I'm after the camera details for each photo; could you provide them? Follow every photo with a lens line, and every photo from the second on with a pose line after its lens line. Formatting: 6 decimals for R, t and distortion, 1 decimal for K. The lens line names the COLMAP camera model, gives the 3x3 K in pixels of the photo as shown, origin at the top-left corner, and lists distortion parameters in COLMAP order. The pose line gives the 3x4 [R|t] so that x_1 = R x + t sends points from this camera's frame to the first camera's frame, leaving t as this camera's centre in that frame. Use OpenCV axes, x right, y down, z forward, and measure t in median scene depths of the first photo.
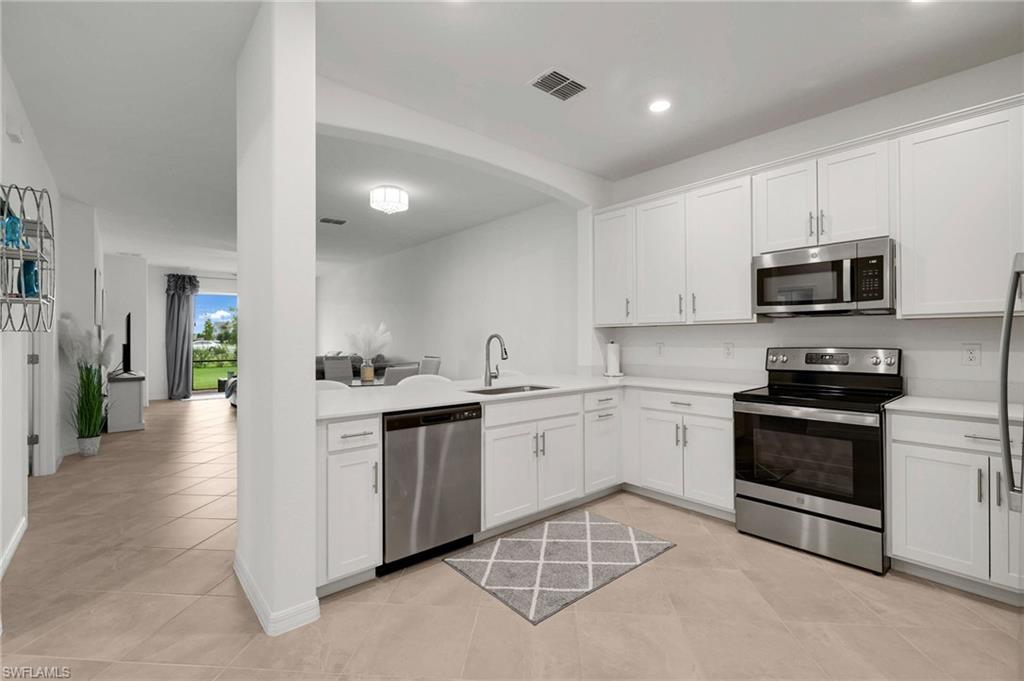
lens RADIAL K [[461.8, 0, 512.0], [0, 461.8, 340.5], [0, 0, 1]] dist [0.013401, -0.000143]
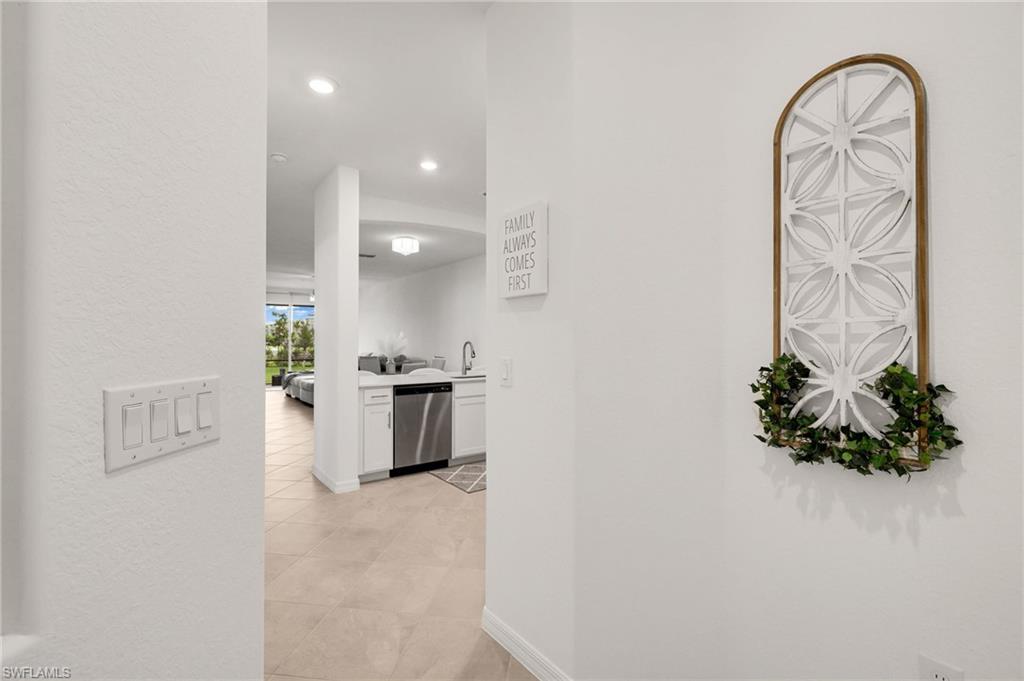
lens RADIAL K [[461.8, 0, 512.0], [0, 461.8, 340.5], [0, 0, 1]] dist [0.013401, -0.000143]
pose [[0.998124, 0.002023, -0.061198, 0.253303], [-0.002395, 0.999979, -0.006016, -0.009760], [0.061185, 0.006151, 0.998107, -0.673581]]
